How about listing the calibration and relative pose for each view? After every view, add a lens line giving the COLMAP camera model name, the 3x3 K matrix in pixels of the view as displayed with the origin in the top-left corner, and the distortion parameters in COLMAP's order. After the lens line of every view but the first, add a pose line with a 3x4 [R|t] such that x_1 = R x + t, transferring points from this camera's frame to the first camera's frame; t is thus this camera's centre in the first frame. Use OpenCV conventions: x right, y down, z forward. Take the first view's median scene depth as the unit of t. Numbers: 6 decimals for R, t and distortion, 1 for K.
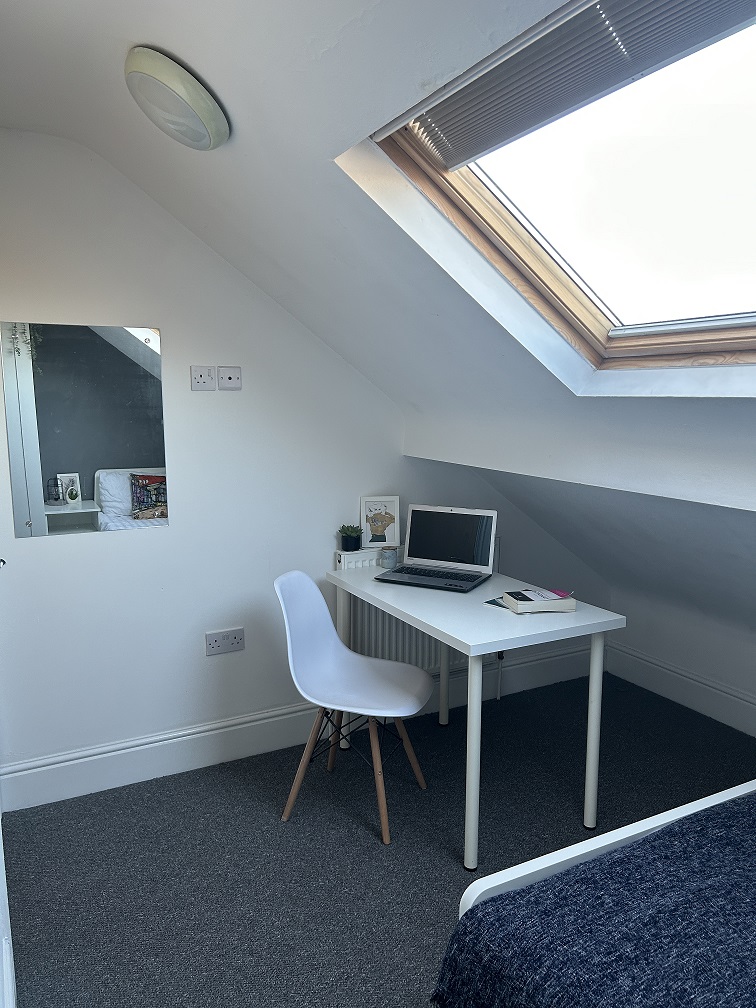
lens RADIAL K [[741.7, 0, 373.3], [0, 741.7, 498.6], [0, 0, 1]] dist [0.036699, -0.054599]
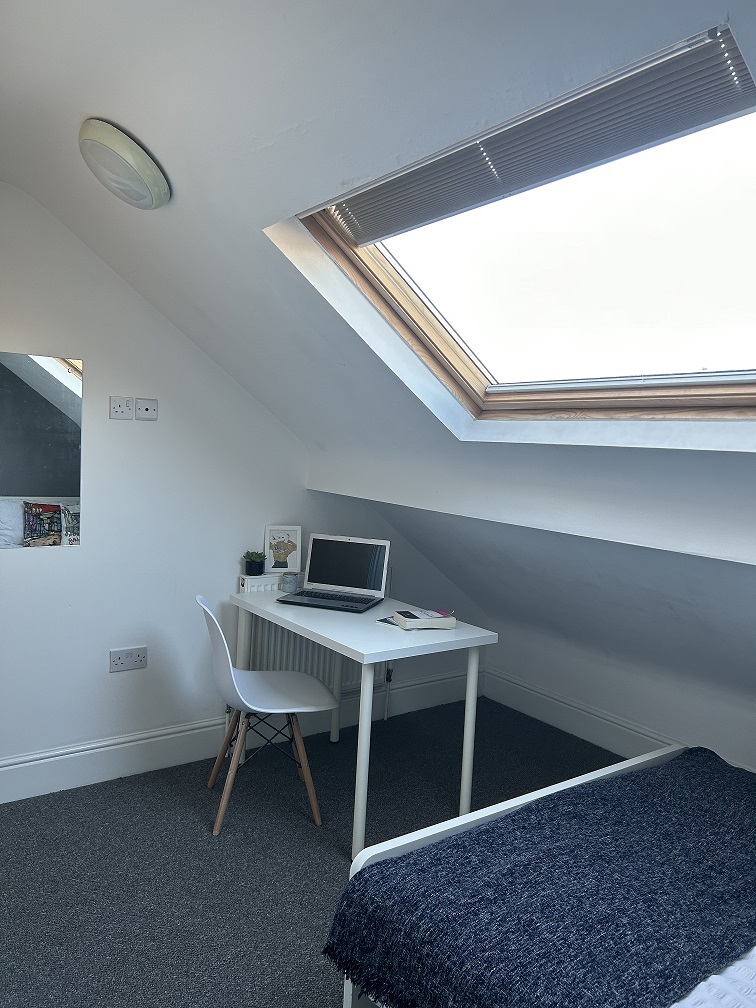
lens RADIAL K [[741.7, 0, 378.2], [0, 741.7, 483.1], [0, 0, 1]] dist [0.036699, -0.054599]
pose [[0.988070, 0.041611, 0.148278, -0.025972], [-0.029279, 0.996001, -0.084405, 0.033317], [-0.151197, 0.079056, 0.985337, -0.135378]]
